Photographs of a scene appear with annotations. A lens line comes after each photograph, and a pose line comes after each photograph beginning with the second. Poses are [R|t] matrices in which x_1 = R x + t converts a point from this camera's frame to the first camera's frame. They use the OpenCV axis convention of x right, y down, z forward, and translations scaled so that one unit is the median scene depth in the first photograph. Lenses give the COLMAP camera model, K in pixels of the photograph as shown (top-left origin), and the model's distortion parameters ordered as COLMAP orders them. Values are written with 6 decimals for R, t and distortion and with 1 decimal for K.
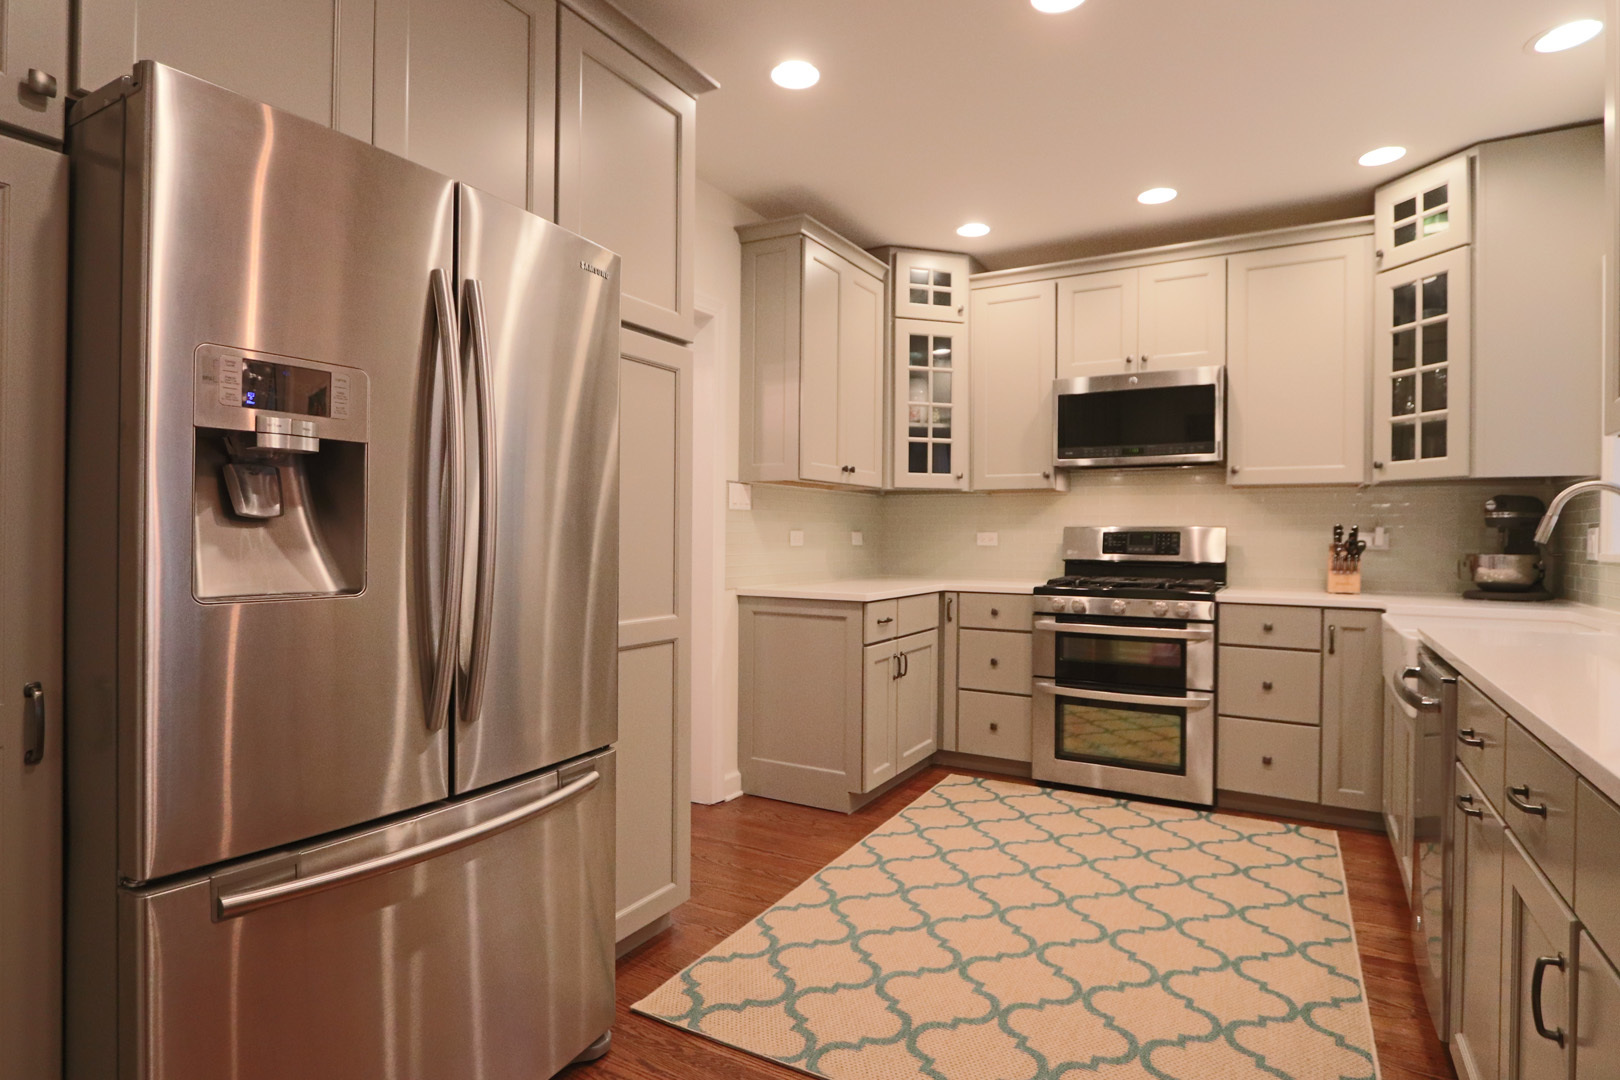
lens RADIAL K [[838.2, 0, 810.0], [0, 838.2, 540.0], [0, 0, 1]] dist [-0.014401, 0.001727]
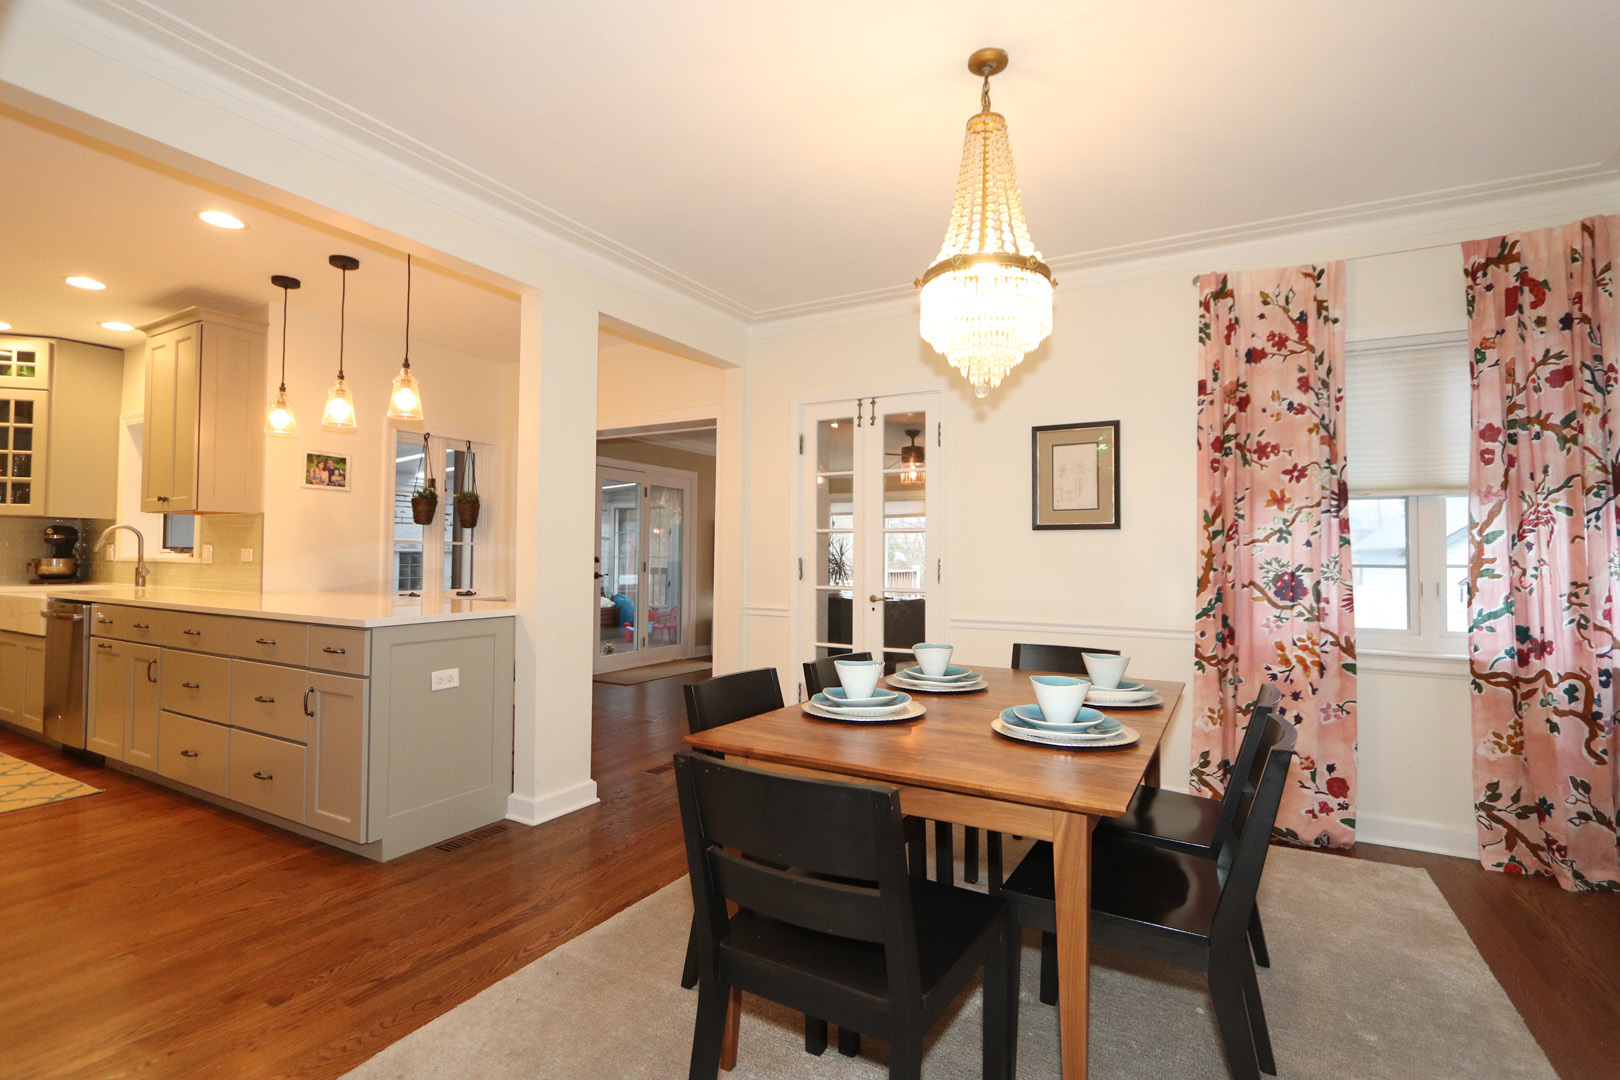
lens RADIAL K [[745.1, 0, 817.3], [0, 745.1, 533.4], [0, 0, 1]] dist [-0.010884, -0.000071]
pose [[-0.021005, 0.022017, 0.999537, -0.788211], [-0.000484, 0.999757, -0.022032, -0.002604], [-0.999779, -0.000946, -0.020989, -0.611246]]
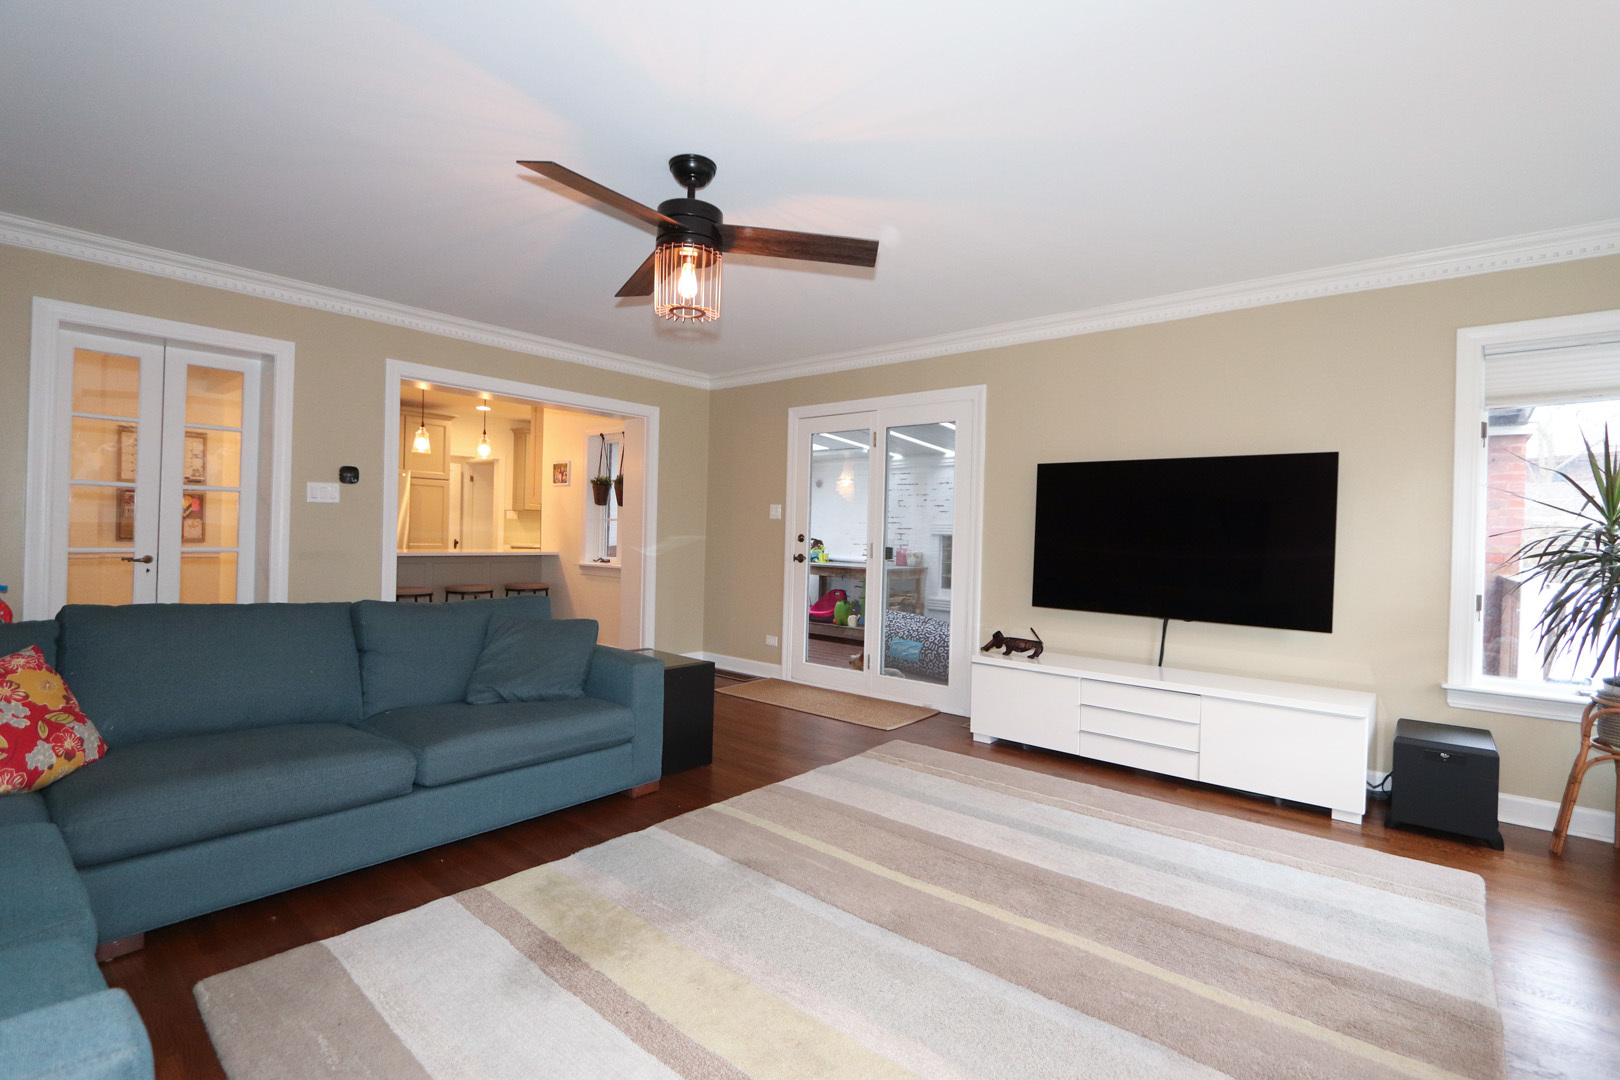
lens RADIAL K [[745.1, 0, 817.3], [0, 745.1, 533.4], [0, 0, 1]] dist [-0.010884, -0.000071]
pose [[0.984418, 0.014036, -0.175285, 1.664363], [-0.016326, 0.999799, -0.011627, 0.033794], [0.175086, 0.014307, 0.984449, -1.669474]]
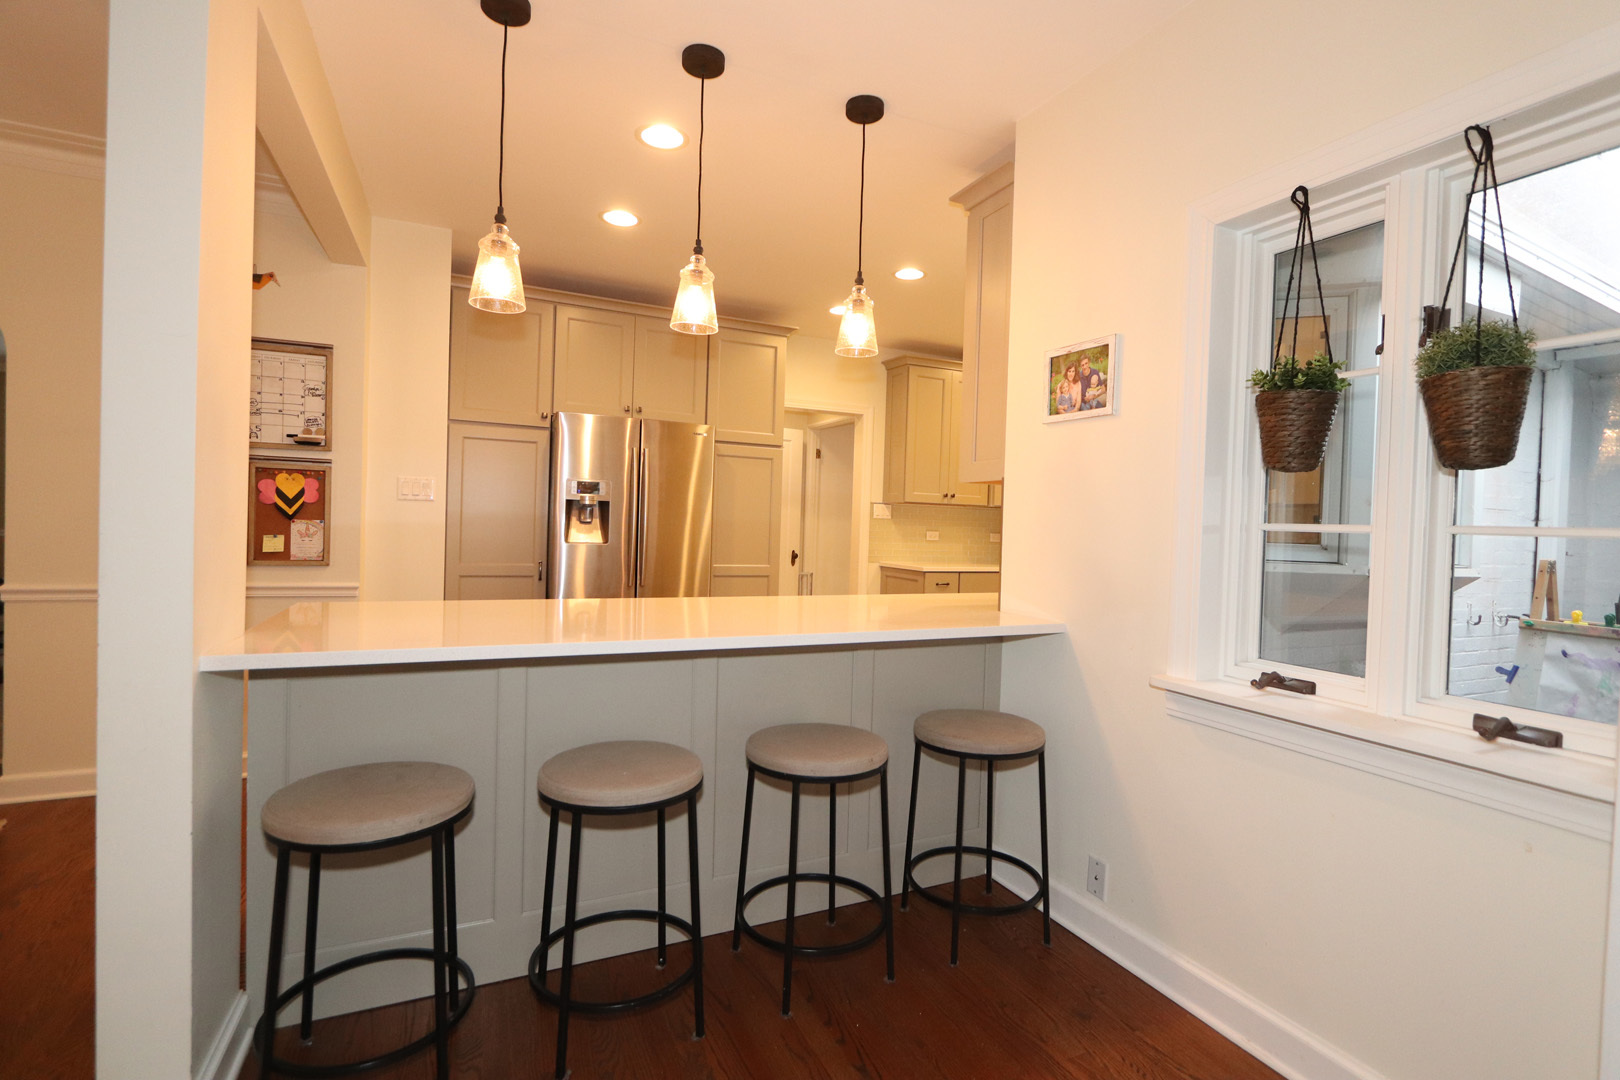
lens RADIAL K [[745.1, 0, 817.3], [0, 745.1, 533.4], [0, 0, 1]] dist [-0.010884, -0.000071]
pose [[0.821643, 0.024387, -0.569480, 0.778342], [-0.028348, 0.999596, 0.001906, -0.003960], [0.569297, 0.014578, 0.822003, -0.426792]]
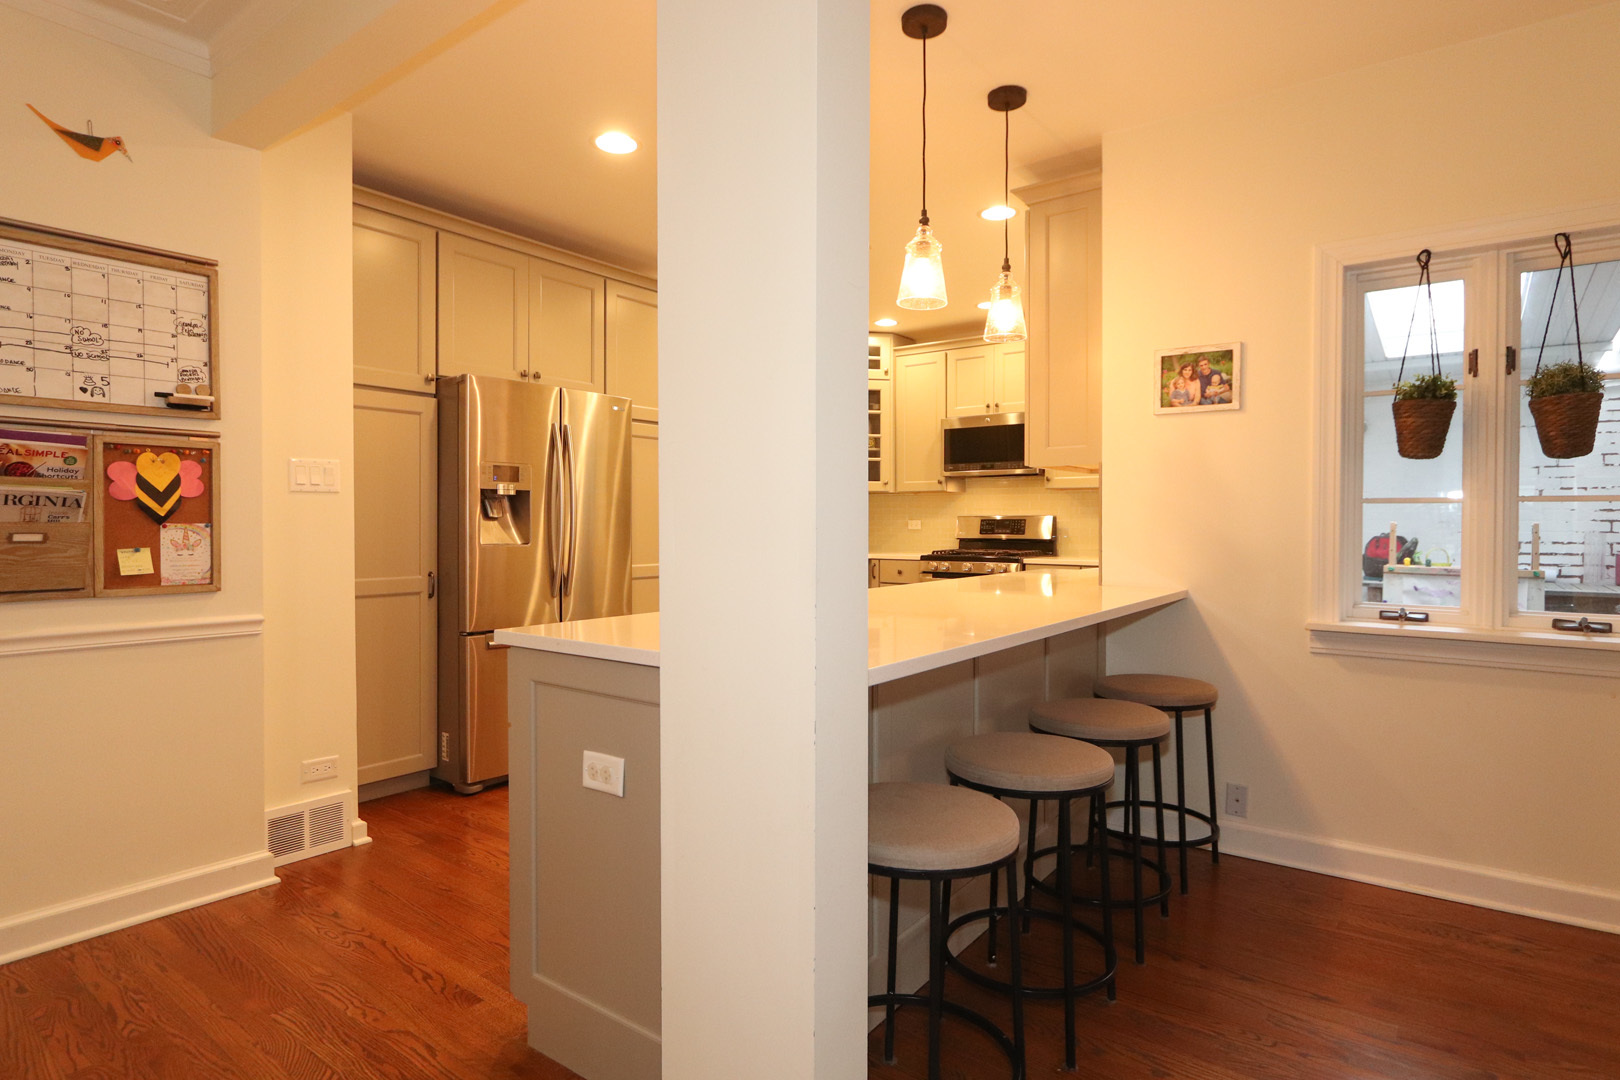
lens RADIAL K [[856.5, 0, 813.1], [0, 856.5, 532.3], [0, 0, 1]] dist [-0.010441, -0.000443]
pose [[0.992798, -0.005510, -0.119672, 0.293389], [0.005992, 0.999975, 0.003661, 0.007477], [0.119649, -0.004352, 0.992807, -0.677079]]
